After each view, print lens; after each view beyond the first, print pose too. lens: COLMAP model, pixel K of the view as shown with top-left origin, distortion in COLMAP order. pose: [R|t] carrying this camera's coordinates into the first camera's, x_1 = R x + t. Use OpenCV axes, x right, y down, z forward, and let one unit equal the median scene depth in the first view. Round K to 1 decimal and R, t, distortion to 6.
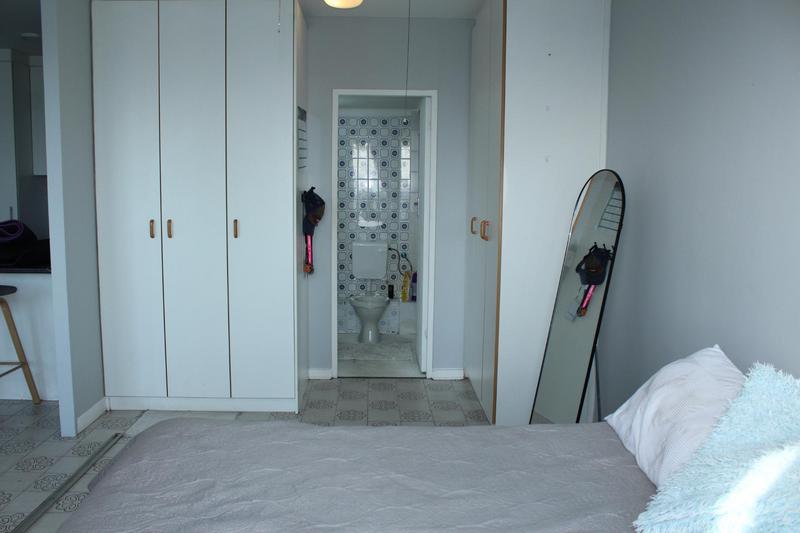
lens RADIAL K [[669.7, 0, 384.4], [0, 669.7, 263.9], [0, 0, 1]] dist [-0.166648, 0.152871]
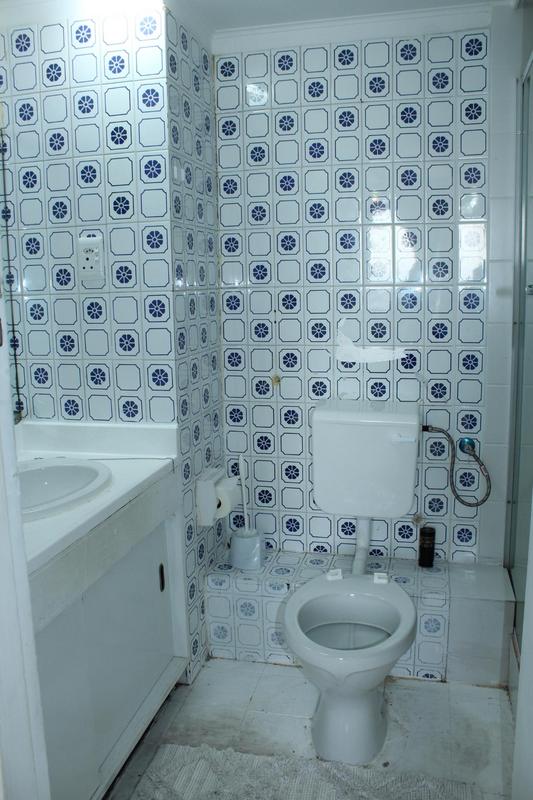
lens RADIAL K [[669.7, 0, 269.8], [0, 669.7, 386.2], [0, 0, 1]] dist [-0.166648, 0.152871]
pose [[0.969238, 0.010012, -0.245921, 0.013861], [-0.000062, 0.999182, 0.040432, -0.057204], [0.246124, -0.039173, 0.968446, 0.649011]]
